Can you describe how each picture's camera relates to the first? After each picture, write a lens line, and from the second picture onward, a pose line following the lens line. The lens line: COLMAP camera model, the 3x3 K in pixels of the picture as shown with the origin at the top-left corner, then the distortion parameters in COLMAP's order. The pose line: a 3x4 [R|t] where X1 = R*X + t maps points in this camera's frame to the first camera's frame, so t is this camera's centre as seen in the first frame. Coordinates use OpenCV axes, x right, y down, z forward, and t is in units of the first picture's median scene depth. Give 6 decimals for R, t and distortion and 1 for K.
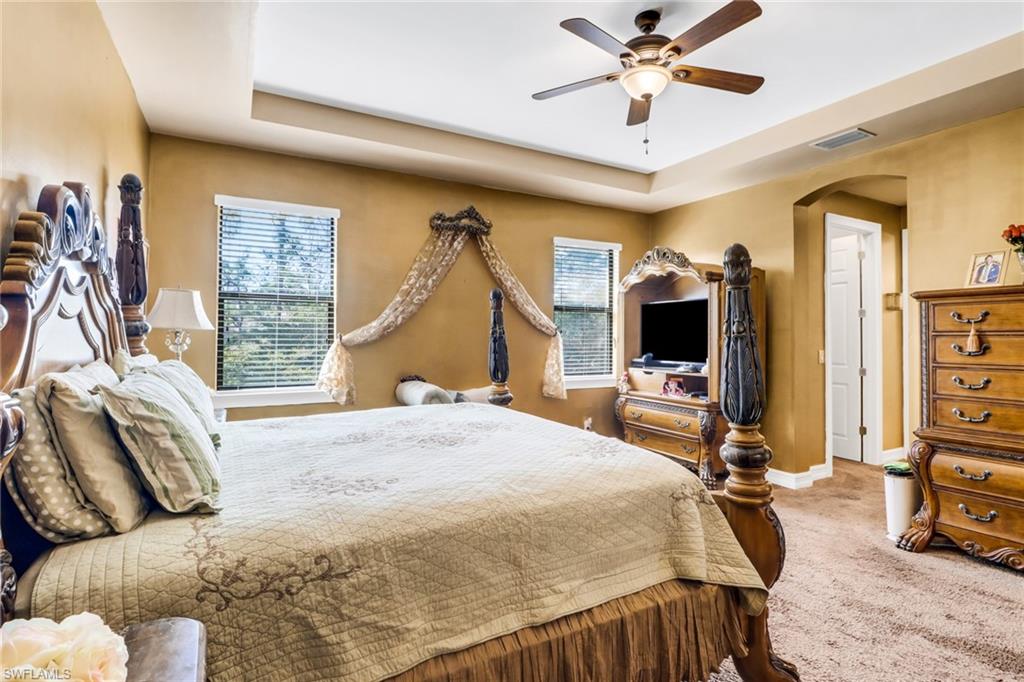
lens RADIAL K [[486.4, 0, 492.8], [0, 486.4, 331.1], [0, 0, 1]] dist [-0.001035, -0.000184]
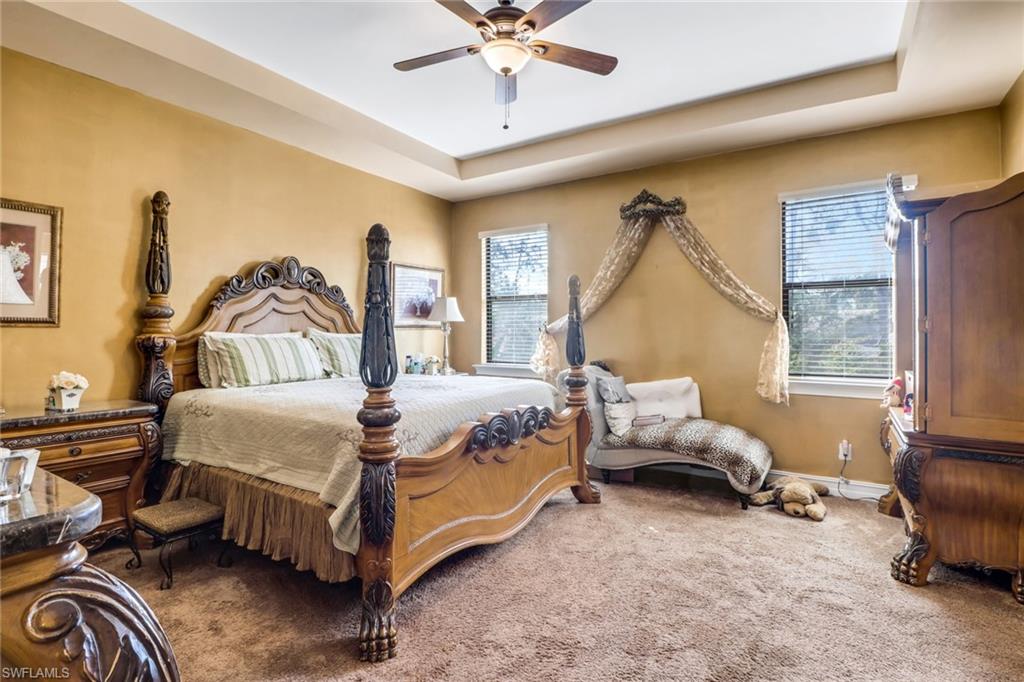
lens RADIAL K [[494.3, 0, 534.6], [0, 494.3, 333.9], [0, 0, 1]] dist [0.002444, -0.017247]
pose [[0.505103, -0.004159, -0.863049, 0.762597], [0.005631, 0.999983, -0.001524, 0.034041], [0.863040, -0.004090, 0.505118, 0.343530]]
